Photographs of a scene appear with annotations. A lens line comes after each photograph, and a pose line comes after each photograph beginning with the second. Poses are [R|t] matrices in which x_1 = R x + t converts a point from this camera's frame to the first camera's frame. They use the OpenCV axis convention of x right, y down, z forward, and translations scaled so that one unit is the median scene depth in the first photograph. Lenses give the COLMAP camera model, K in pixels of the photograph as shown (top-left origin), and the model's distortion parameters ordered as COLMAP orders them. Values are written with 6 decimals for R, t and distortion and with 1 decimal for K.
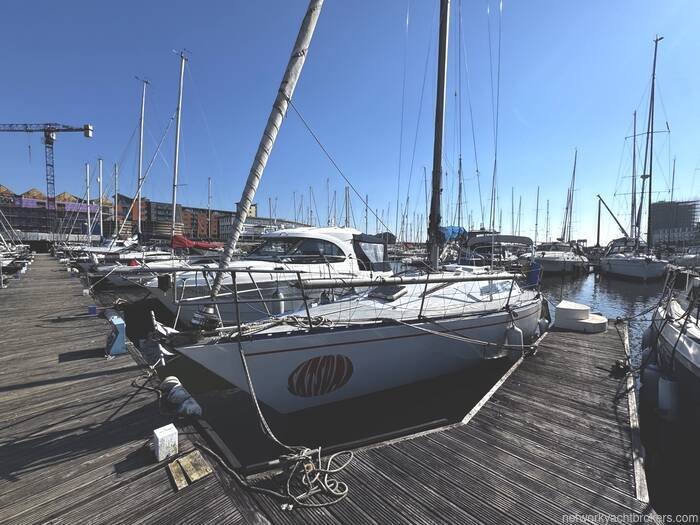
lens RADIAL K [[280.1, 0, 350.0], [0, 280.1, 262.5], [0, 0, 1]] dist [-0.003482, -0.000154]
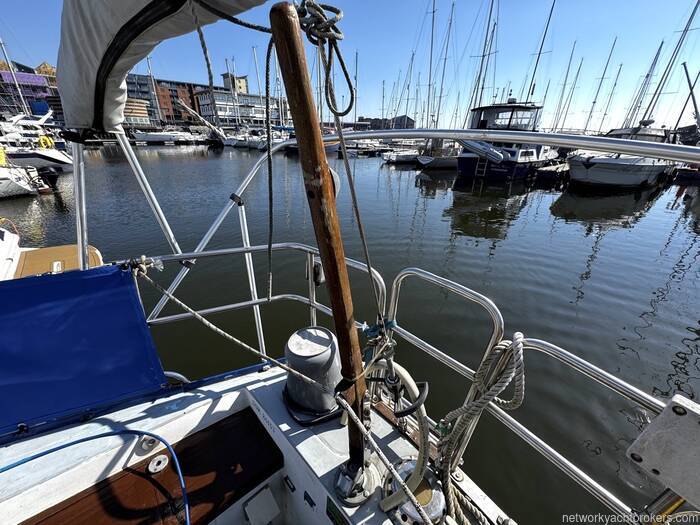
lens RADIAL K [[280.1, 0, 350.0], [0, 280.1, 262.5], [0, 0, 1]] dist [-0.003482, -0.000154]
pose [[0.998958, 0.026478, -0.037172, 0.958521], [-0.010948, 0.929746, 0.368039, -0.111797], [0.044306, -0.367249, 0.929067, 1.815229]]
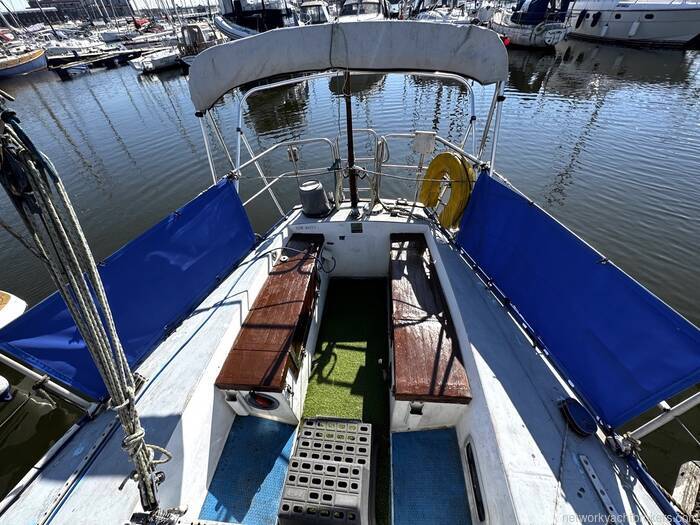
lens RADIAL K [[275.4, 0, 354.0], [0, 275.4, 262.7], [0, 0, 1]] dist [-0.007453, 0.005550]
pose [[0.762648, -0.488476, 0.423981, 0.707062], [0.109877, 0.743804, 0.659305, -0.178094], [-0.637413, -0.456231, 0.620933, 1.588584]]
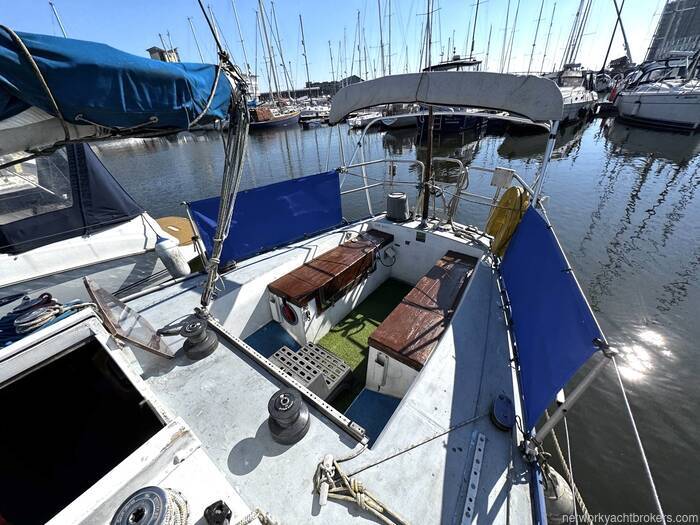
lens RADIAL K [[278.6, 0, 348.0], [0, 278.6, 259.2], [0, 0, 1]] dist [-0.001533, 0.000171]
pose [[0.990469, -0.128514, 0.049551, 0.766785], [0.092320, 0.886412, 0.453597, -0.132423], [-0.102217, -0.444700, 0.889828, 1.405282]]
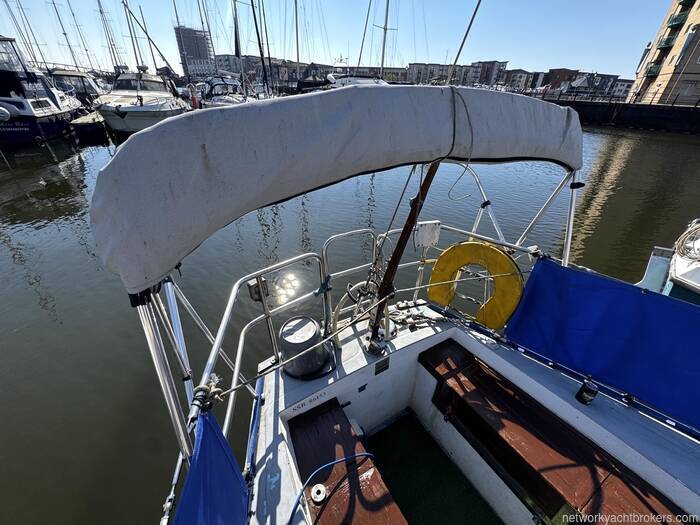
lens RADIAL K [[282.5, 0, 350.0], [0, 282.5, 262.5], [0, 0, 1]] dist [0.001336, 0.000211]
pose [[0.257972, -0.502522, 0.825180, 0.726025], [0.011979, 0.855687, 0.517355, -0.176571], [-0.966078, -0.123579, 0.226763, 1.894290]]
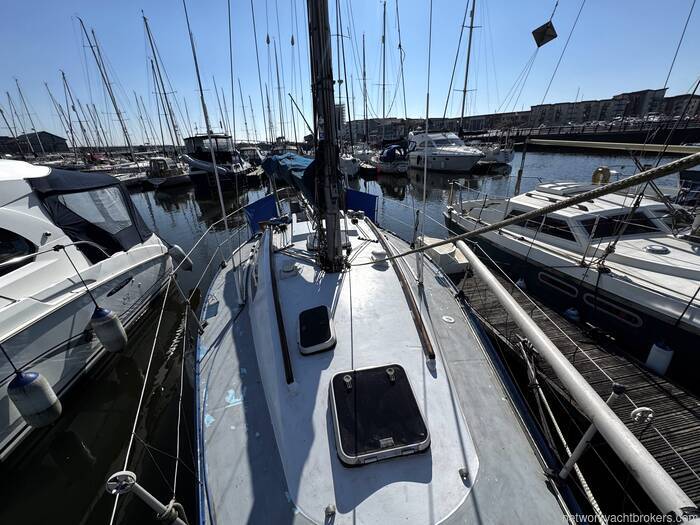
lens RADIAL K [[278.9, 0, 332.9], [0, 278.9, 263.0], [0, 0, 1]] dist [-0.001515, -0.000552]
pose [[0.619802, -0.343520, 0.705578, -0.075507], [0.091598, 0.924624, 0.369703, -0.196906], [-0.779394, -0.164513, 0.604549, 0.893391]]
